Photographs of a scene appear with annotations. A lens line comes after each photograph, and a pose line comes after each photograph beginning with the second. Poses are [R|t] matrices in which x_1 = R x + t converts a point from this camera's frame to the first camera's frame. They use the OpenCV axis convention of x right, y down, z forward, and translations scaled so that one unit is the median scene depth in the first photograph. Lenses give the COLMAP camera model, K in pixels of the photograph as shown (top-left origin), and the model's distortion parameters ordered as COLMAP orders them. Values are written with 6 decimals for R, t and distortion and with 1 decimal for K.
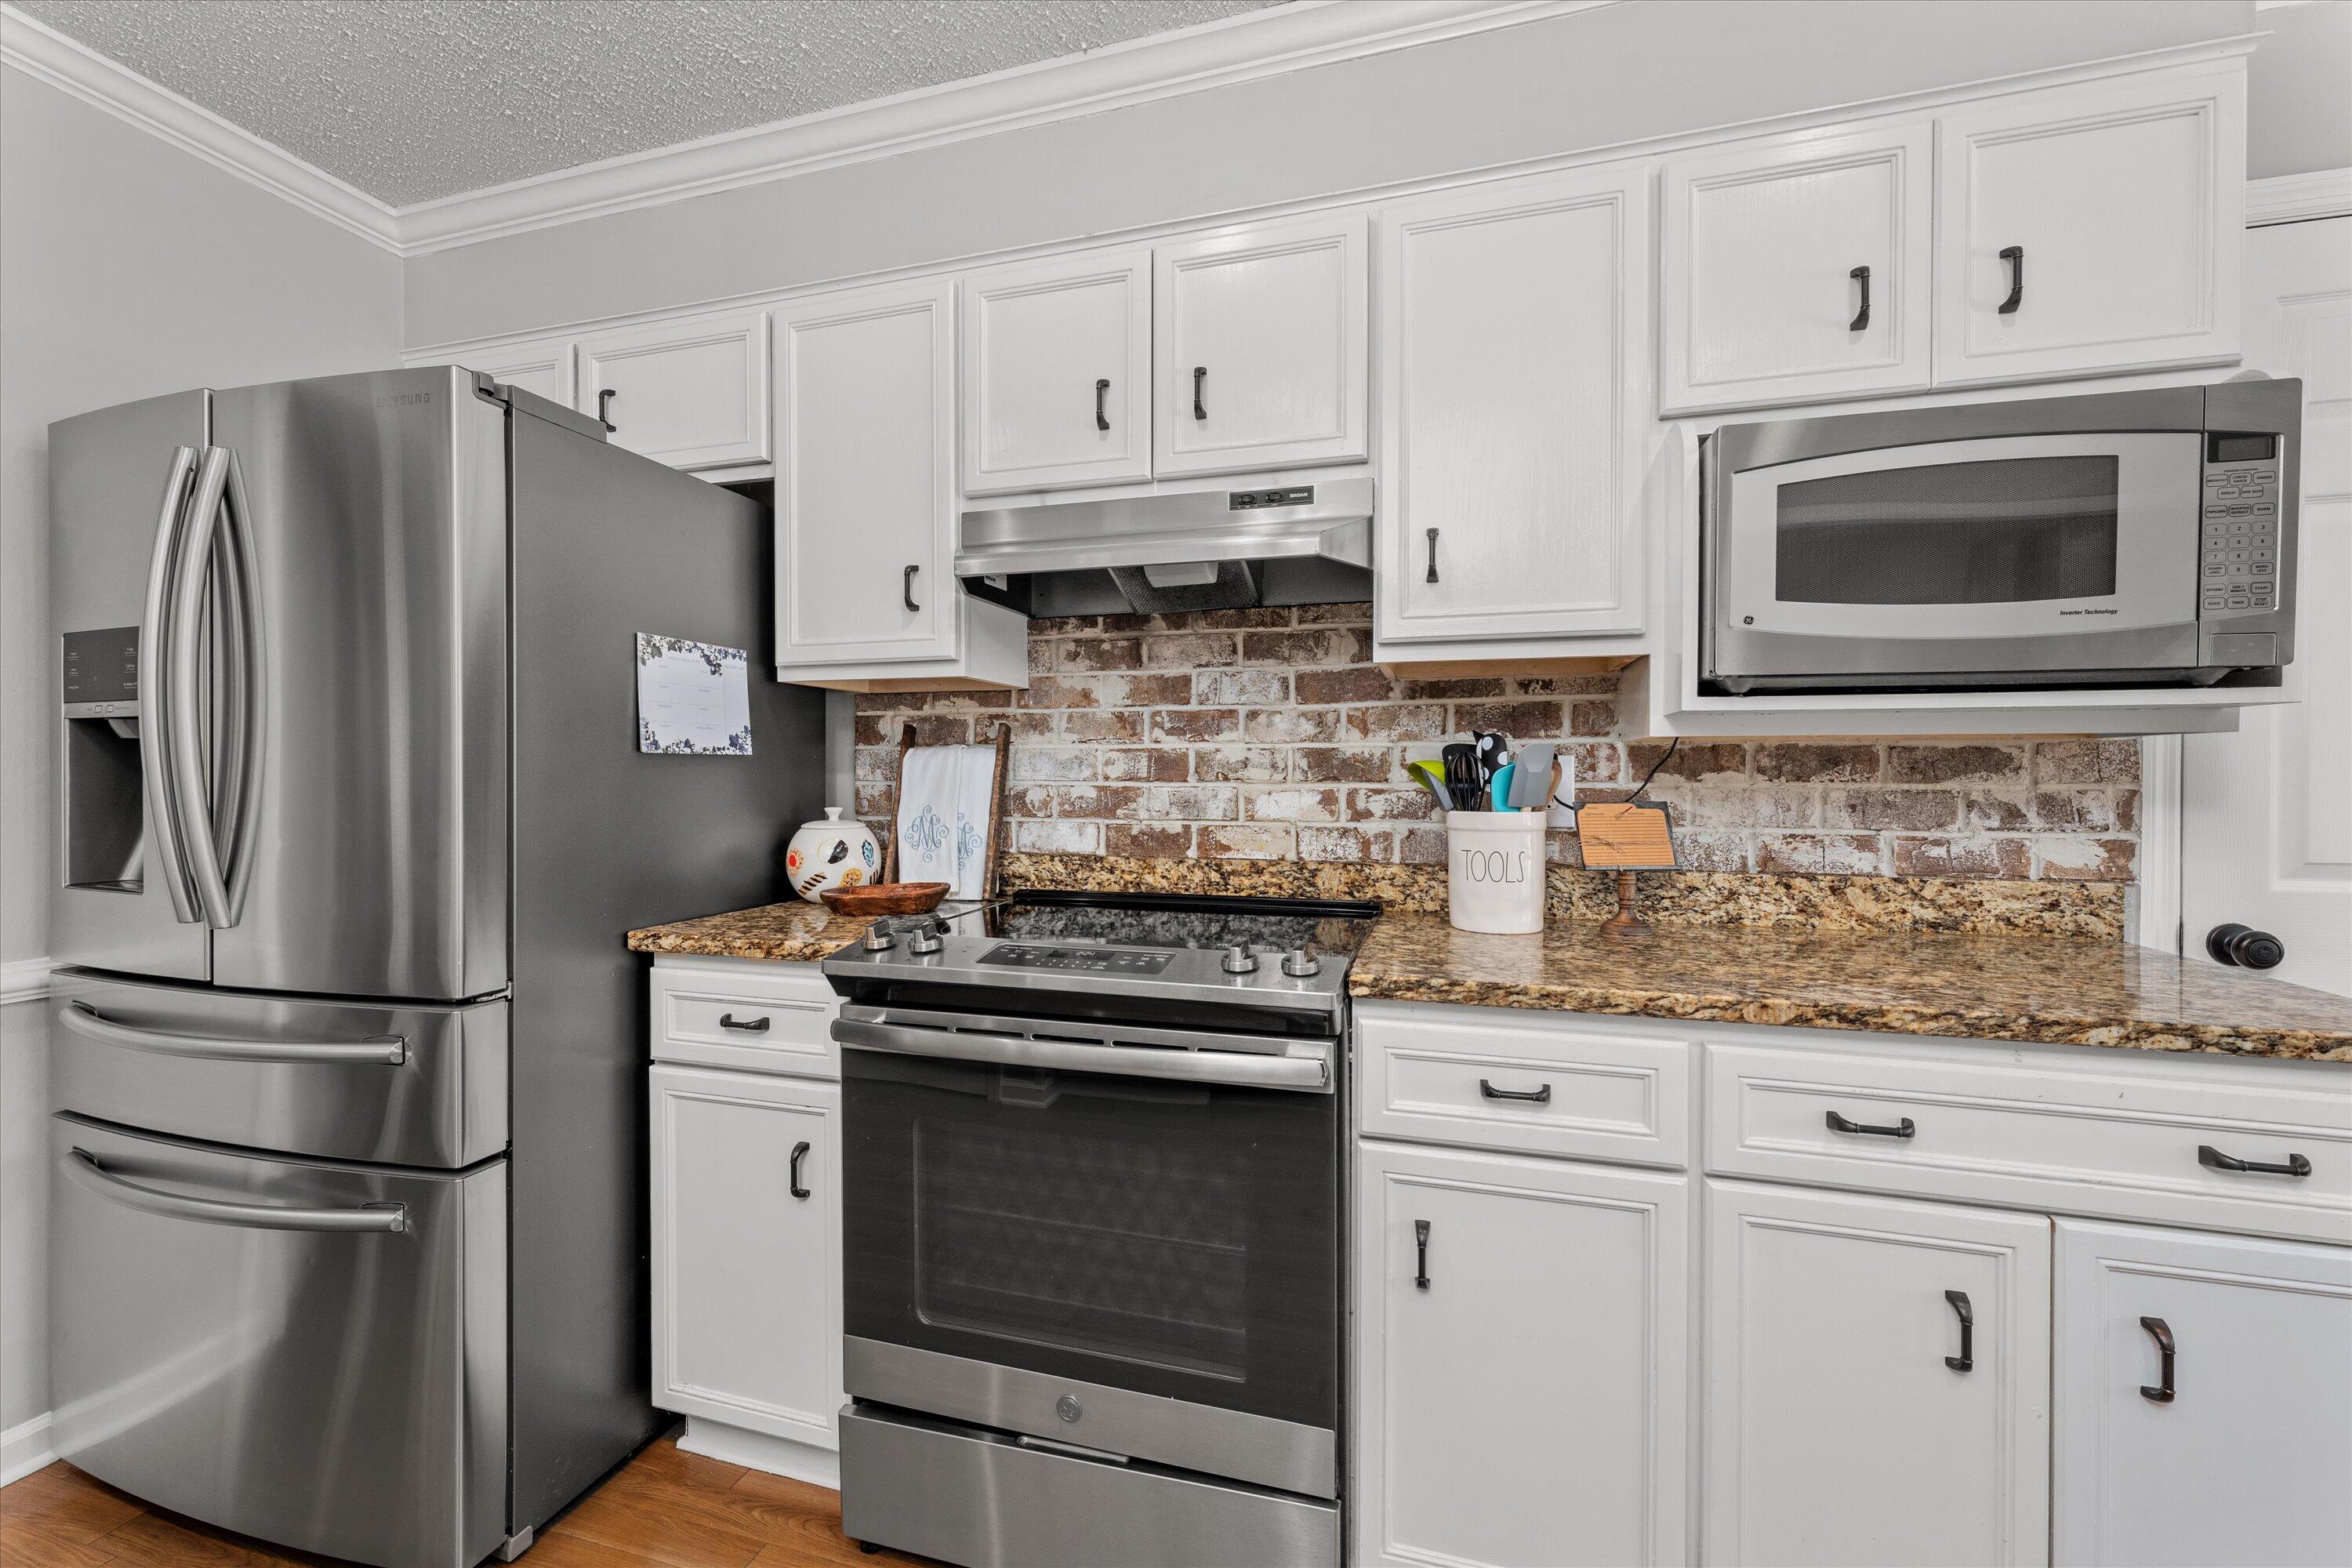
lens RADIAL K [[973.0, 0, 1183.6], [0, 973.0, 776.5], [0, 0, 1]] dist [0.001683, 0.000060]
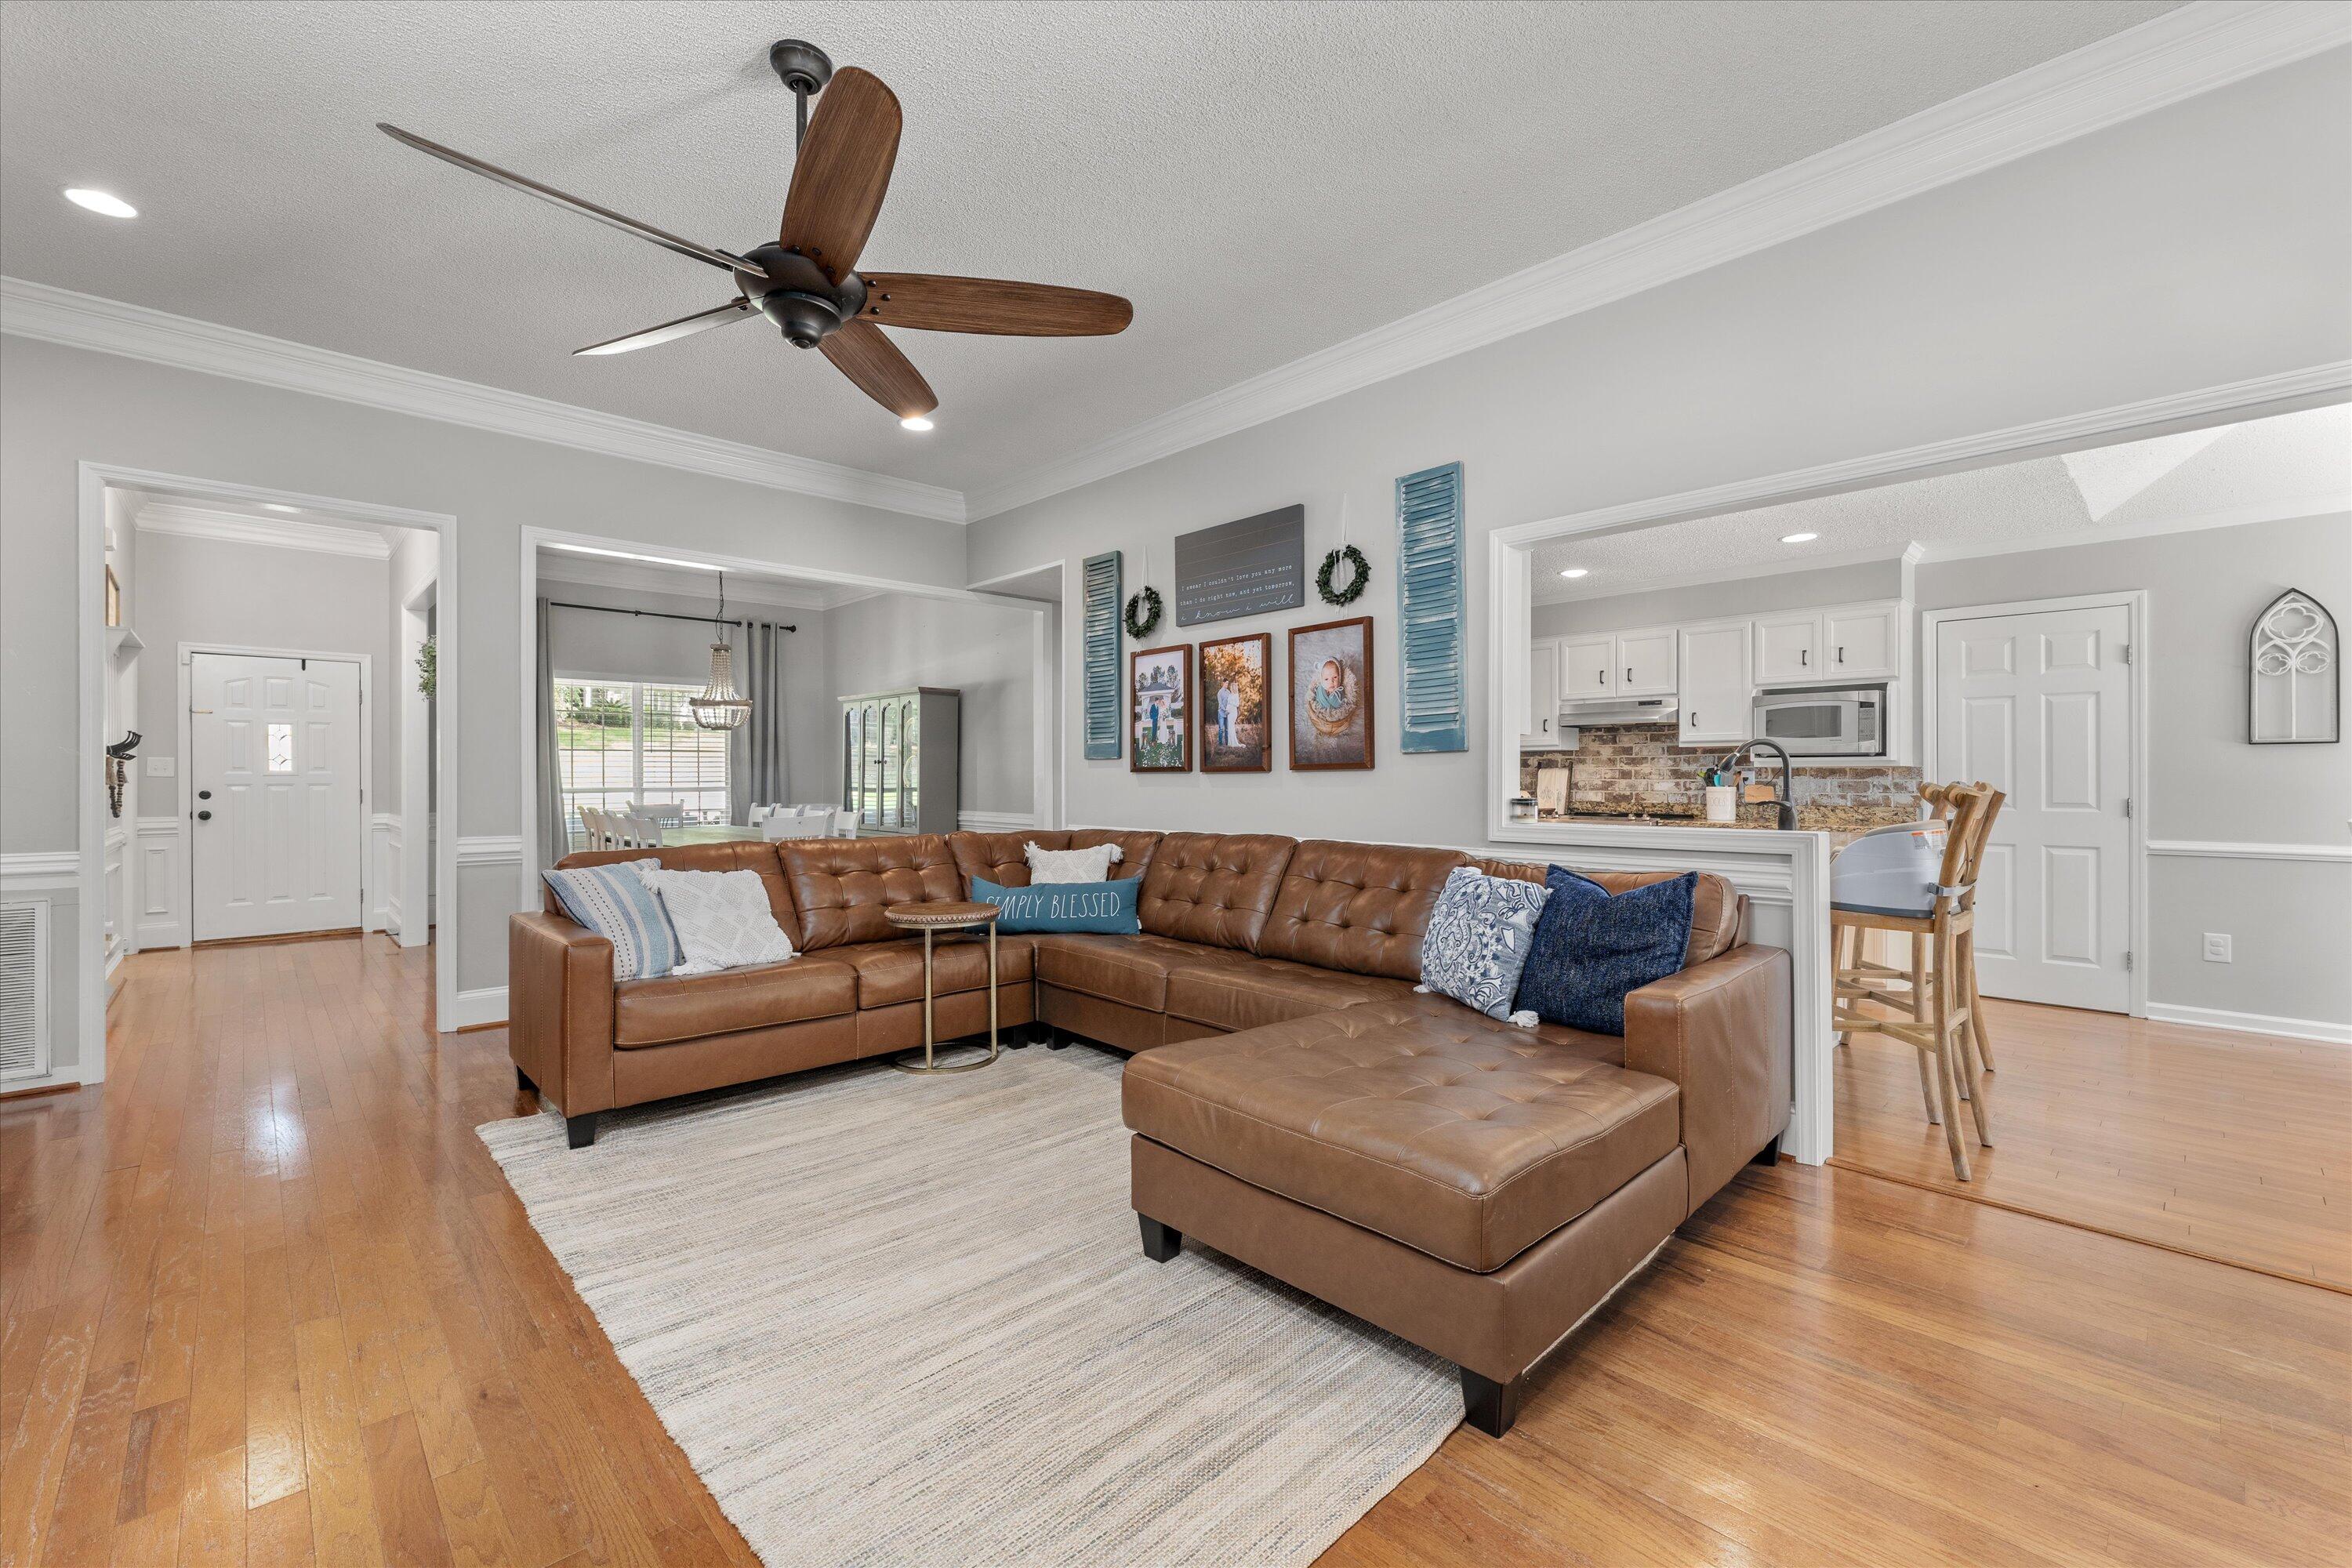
lens RADIAL K [[973.0, 0, 1183.6], [0, 973.0, 776.5], [0, 0, 1]] dist [0.001683, 0.000060]
pose [[0.870784, -0.002415, -0.491659, 0.304779], [0.001848, 0.999997, -0.001637, -0.001127], [0.491662, 0.000517, 0.870786, -2.619067]]
